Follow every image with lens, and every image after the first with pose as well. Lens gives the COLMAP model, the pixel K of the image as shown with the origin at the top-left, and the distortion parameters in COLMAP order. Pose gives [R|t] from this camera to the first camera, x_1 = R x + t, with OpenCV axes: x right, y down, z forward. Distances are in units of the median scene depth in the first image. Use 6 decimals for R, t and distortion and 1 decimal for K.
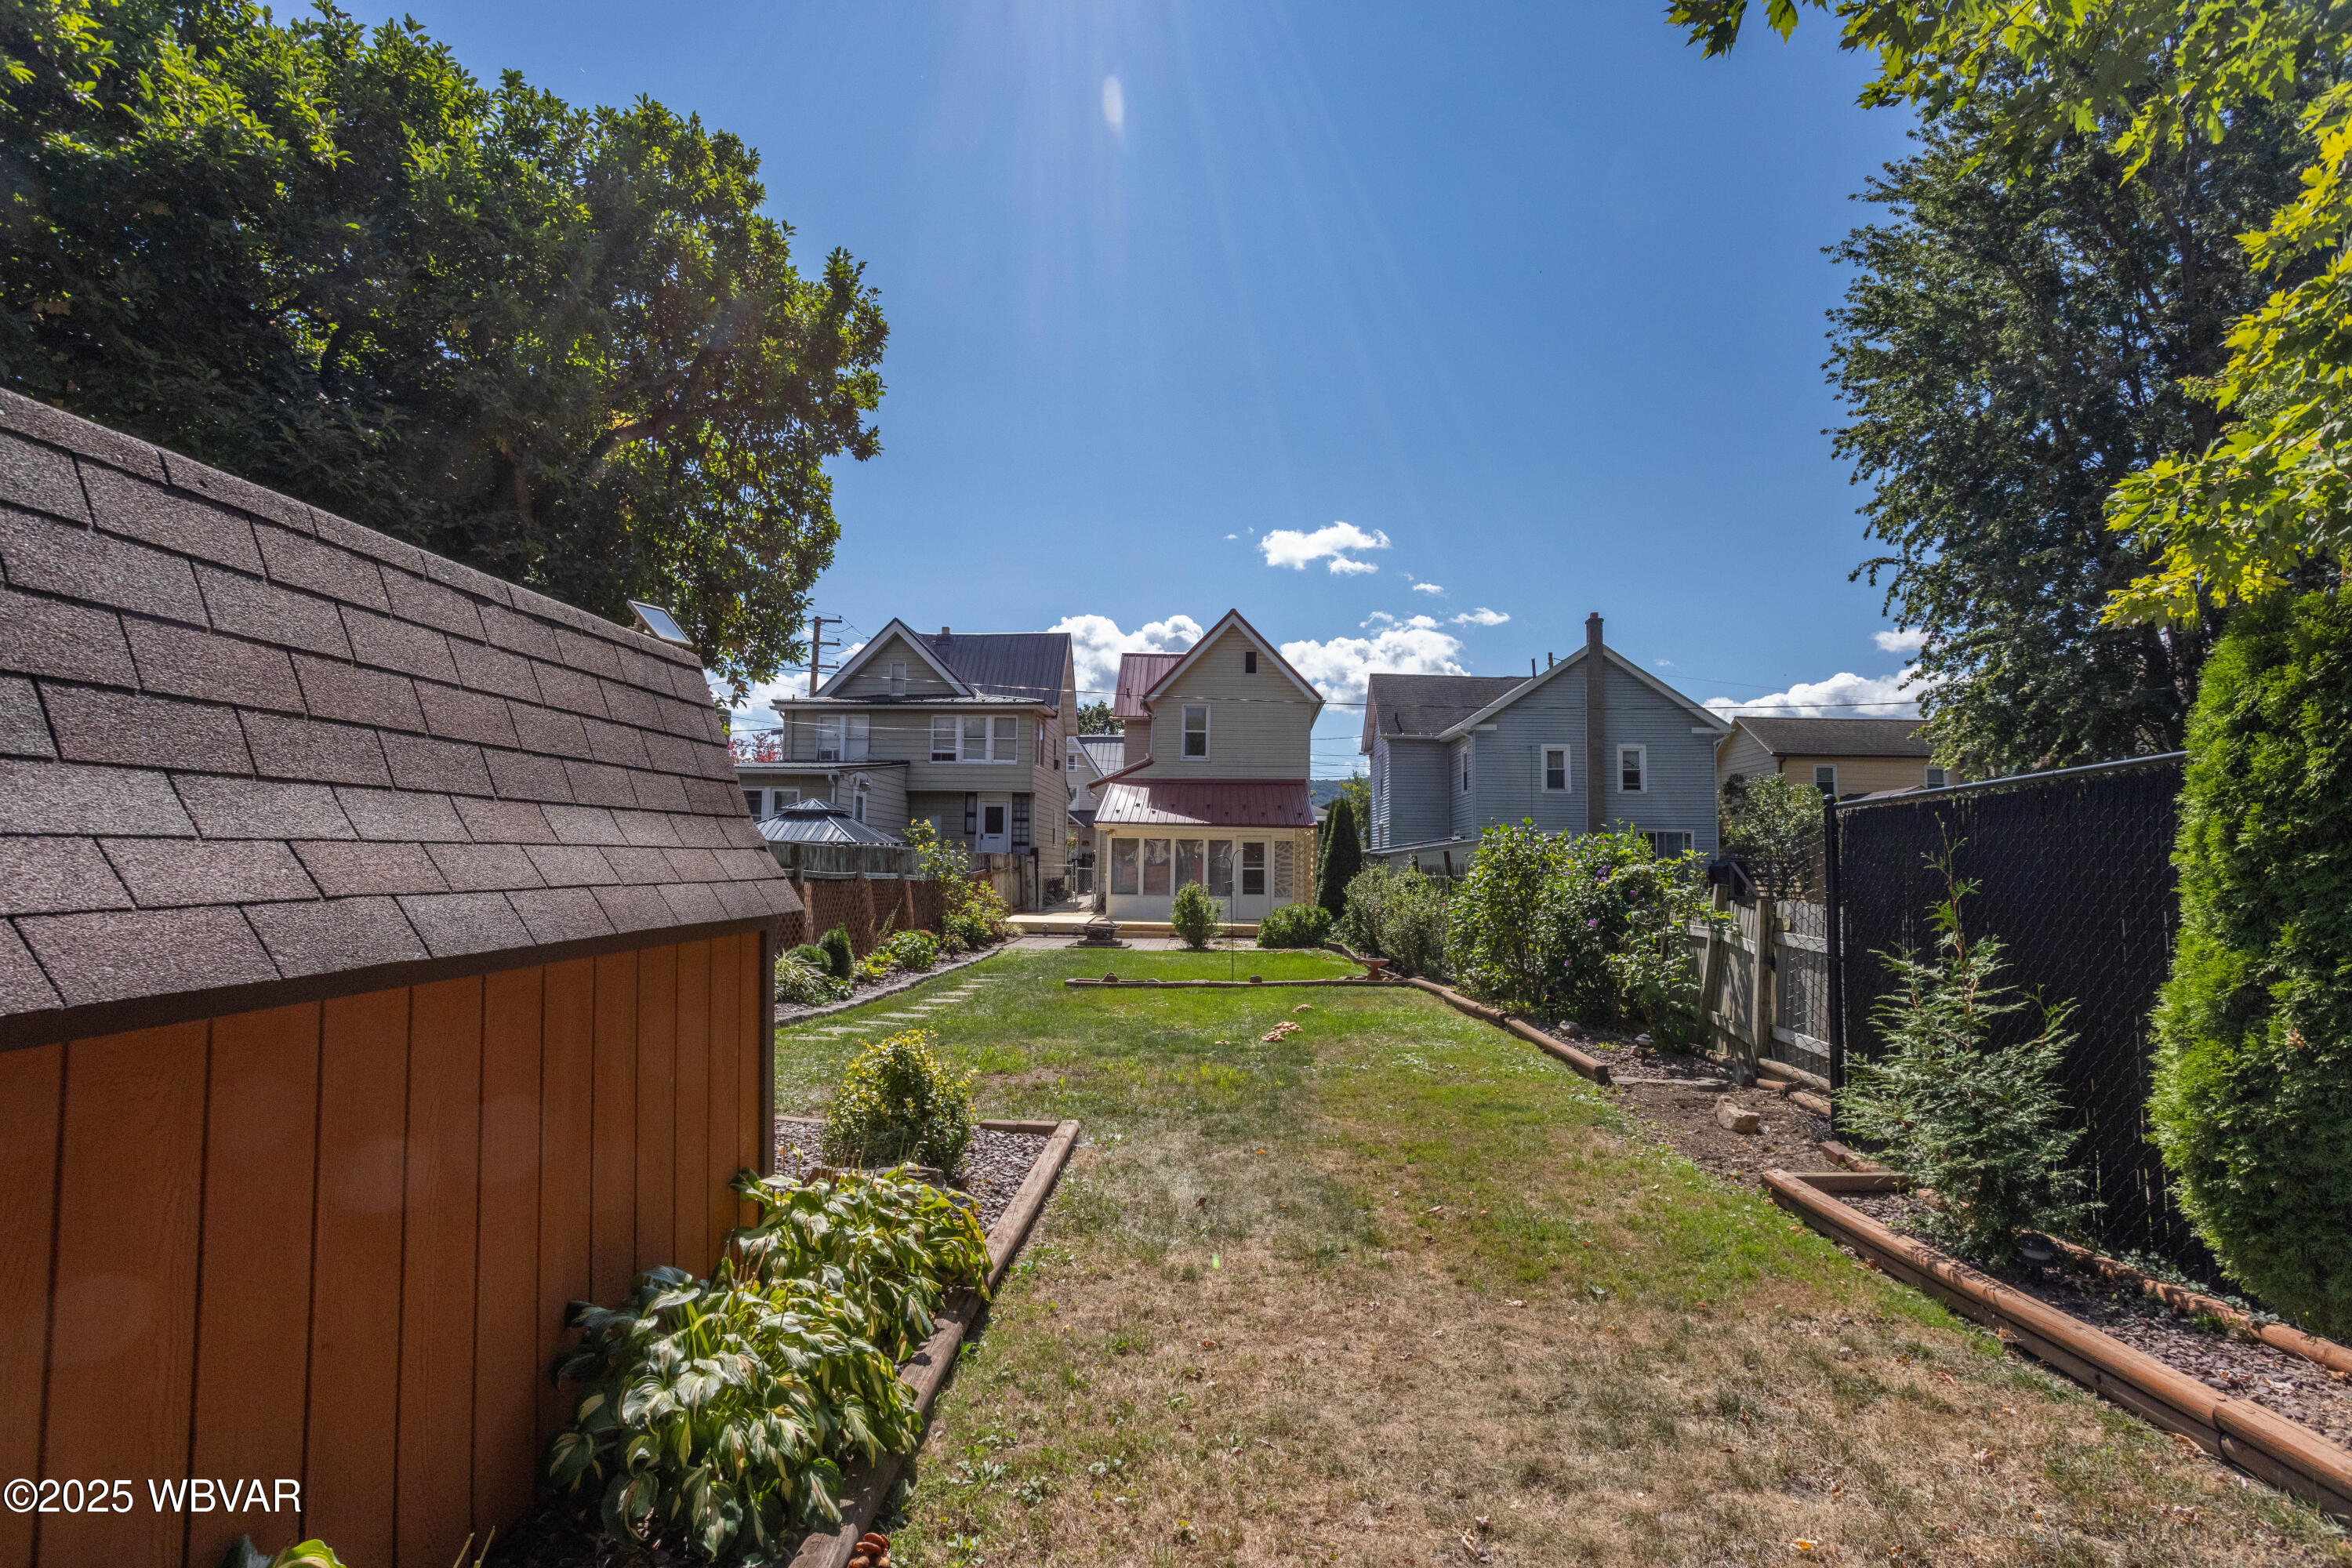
lens RADIAL K [[1252.9, 0, 1180.5], [0, 1252.9, 746.6], [0, 0, 1]] dist [0.000000, 0.000060]
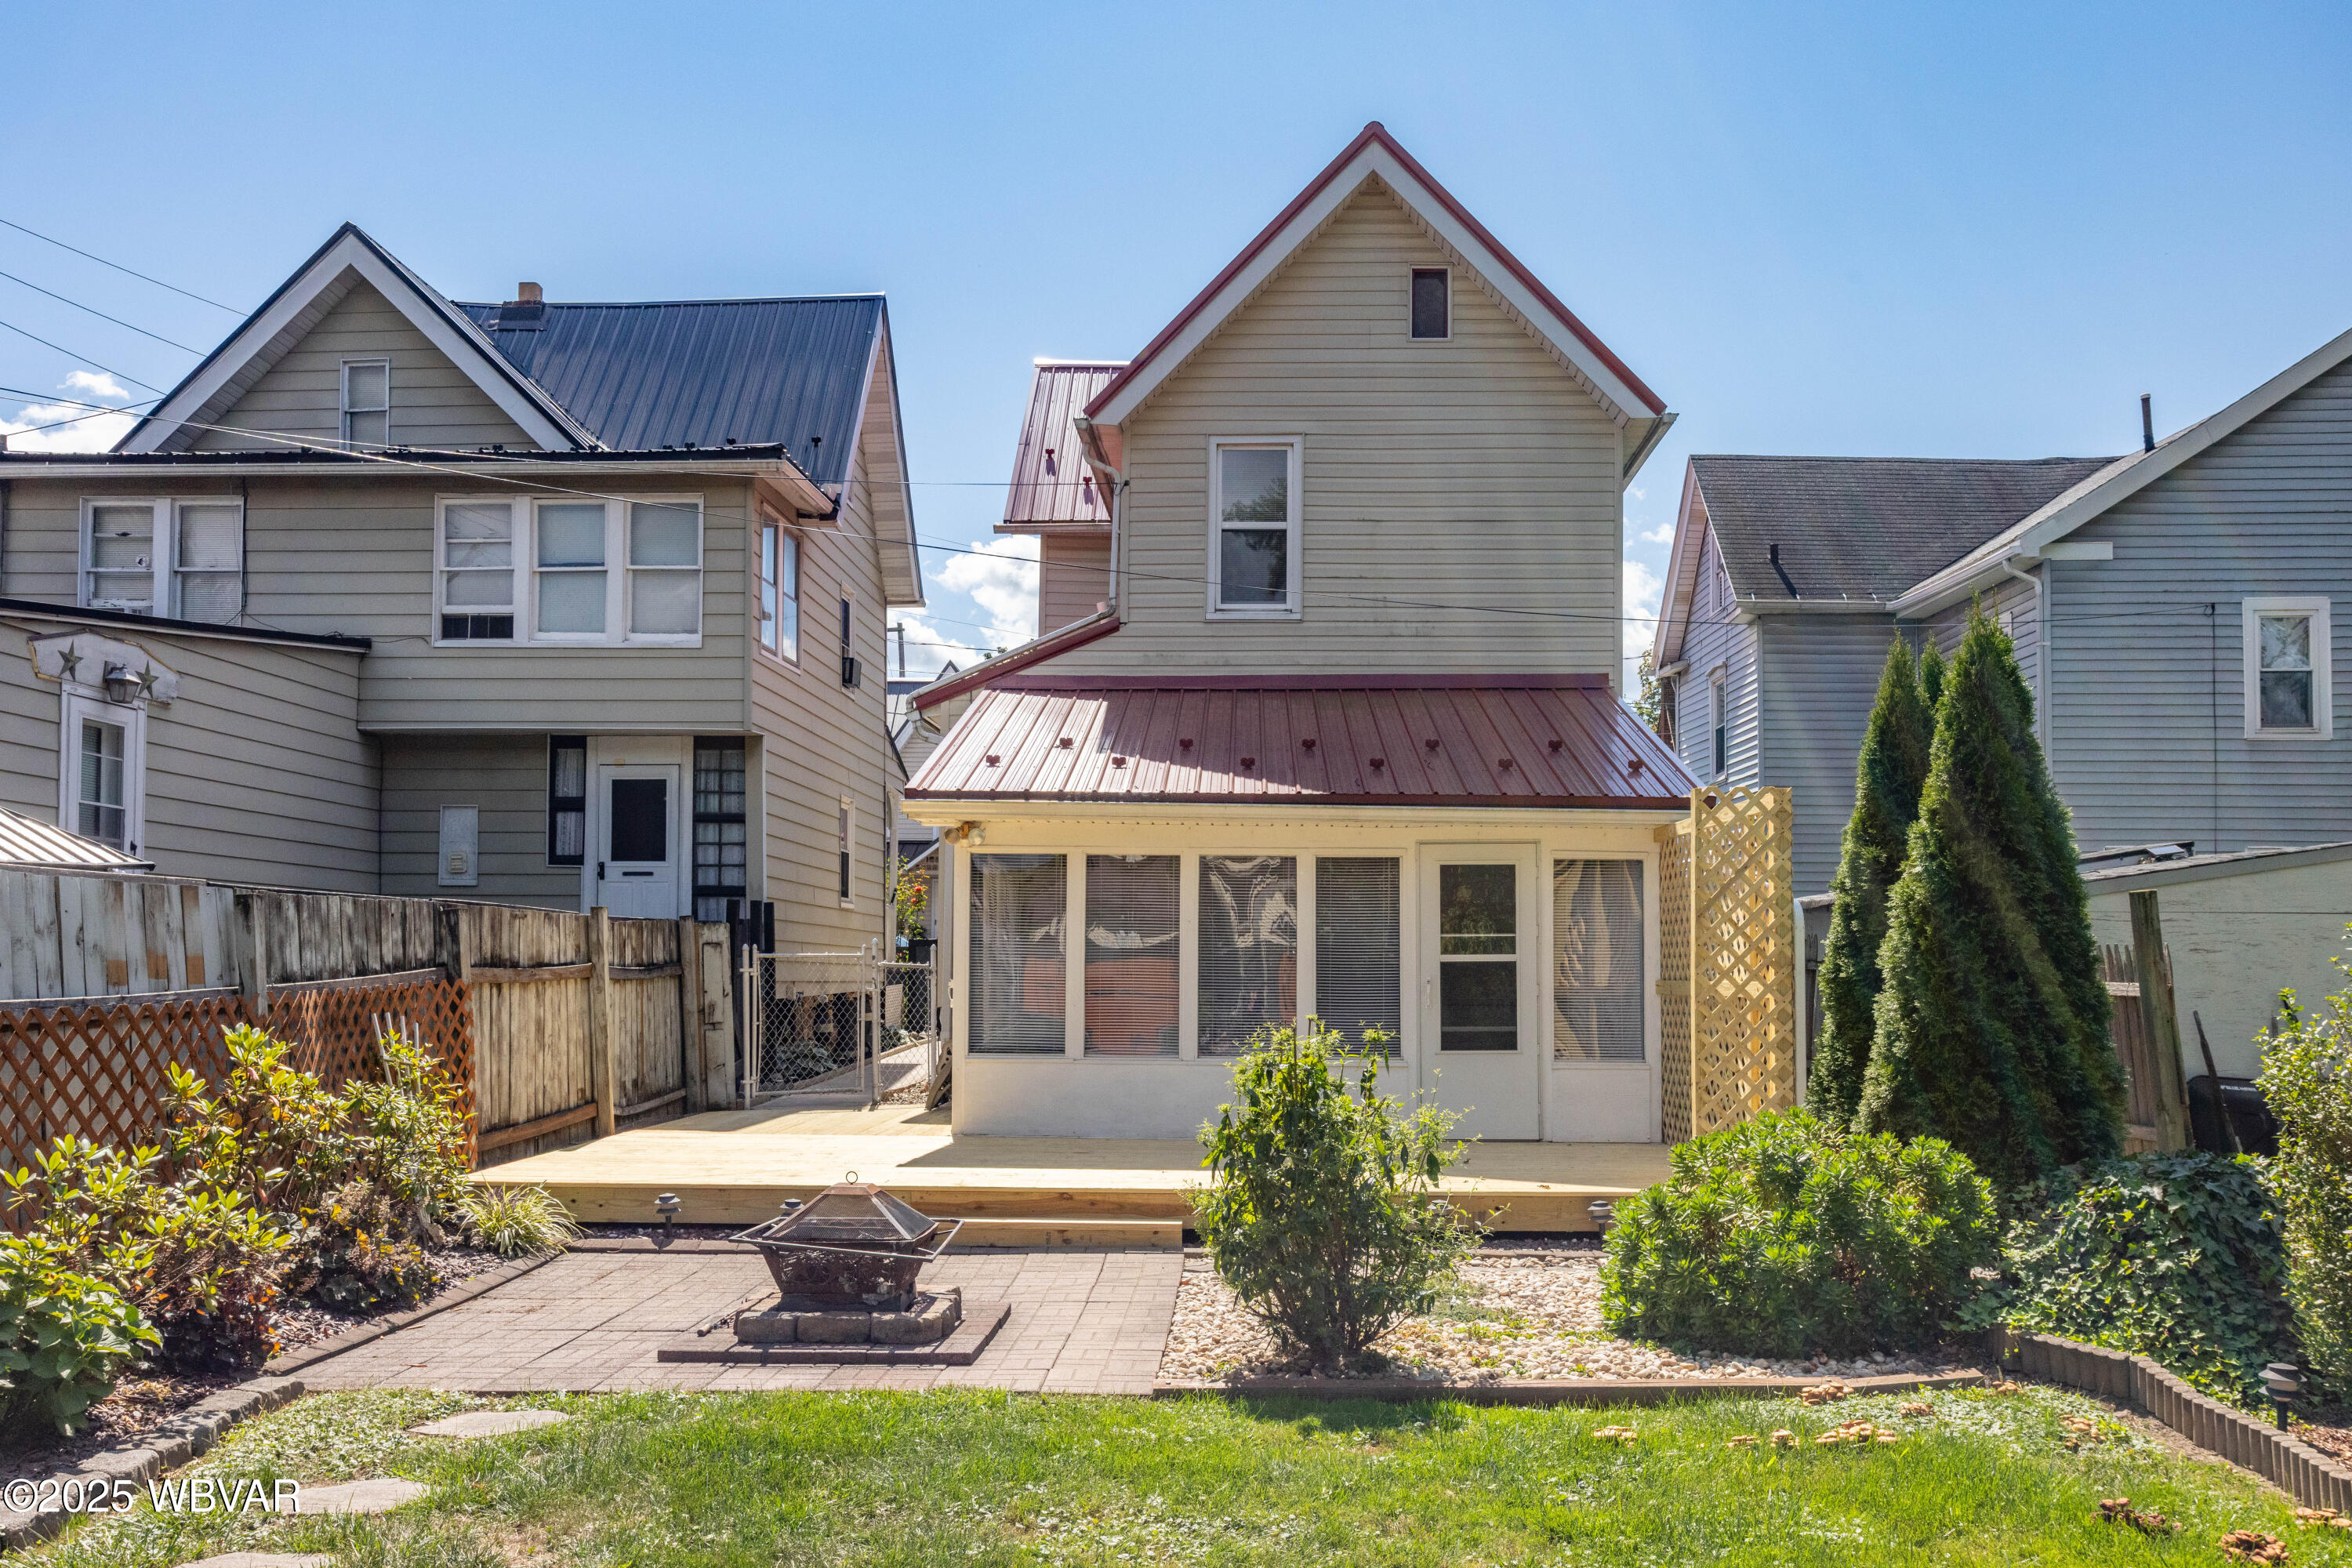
lens RADIAL K [[3222.6, 0, 1176.0], [0, 3222.6, 784.0], [0, 0, 1]] dist [0.009245, 0.028922]
pose [[0.999937, -0.008339, -0.007457, -0.002357], [0.008635, 0.999141, 0.040518, 0.020745], [0.007112, -0.040580, 0.999151, 0.202890]]
